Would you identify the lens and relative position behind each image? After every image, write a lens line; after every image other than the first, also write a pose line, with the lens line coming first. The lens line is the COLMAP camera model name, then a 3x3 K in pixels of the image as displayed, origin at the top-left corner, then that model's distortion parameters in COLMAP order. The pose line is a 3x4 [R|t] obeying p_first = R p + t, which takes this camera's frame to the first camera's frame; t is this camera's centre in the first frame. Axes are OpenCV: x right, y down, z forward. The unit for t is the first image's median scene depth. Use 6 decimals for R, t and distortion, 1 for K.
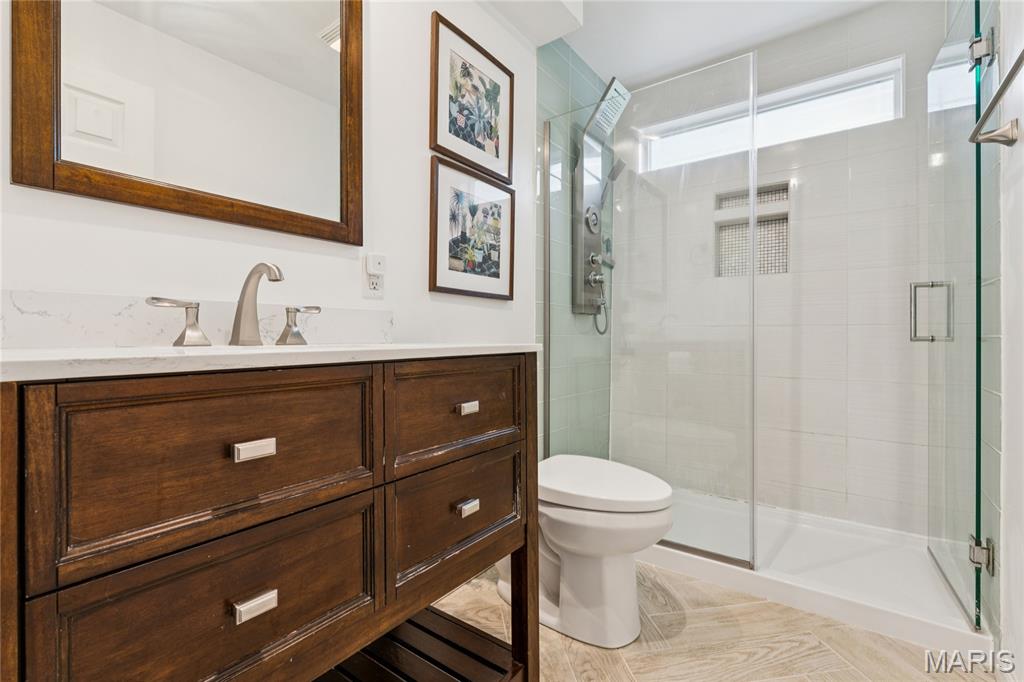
lens RADIAL K [[463.3, 0, 511.3], [0, 463.3, 338.1], [0, 0, 1]] dist [-0.004455, 0.000216]
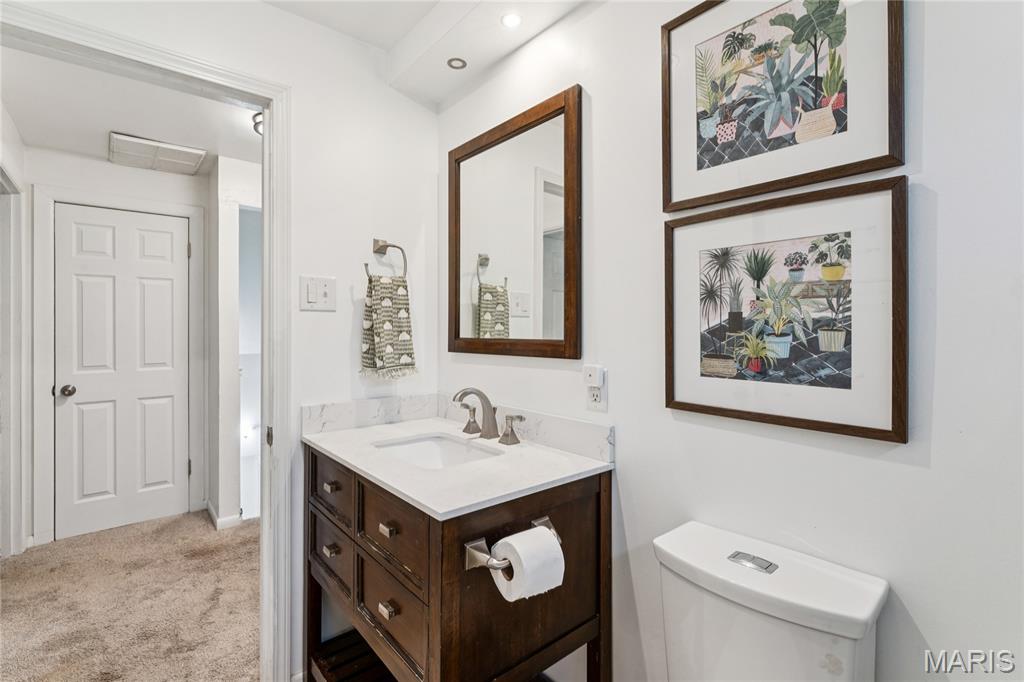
lens RADIAL K [[463.3, 0, 511.5], [0, 463.3, 334.0], [0, 0, 1]] dist [-0.004455, 0.000216]
pose [[-0.234446, -0.000393, -0.972129, 0.535248], [-0.009951, 0.999948, 0.001995, -0.194166], [0.972078, 0.010141, -0.234438, 0.837965]]
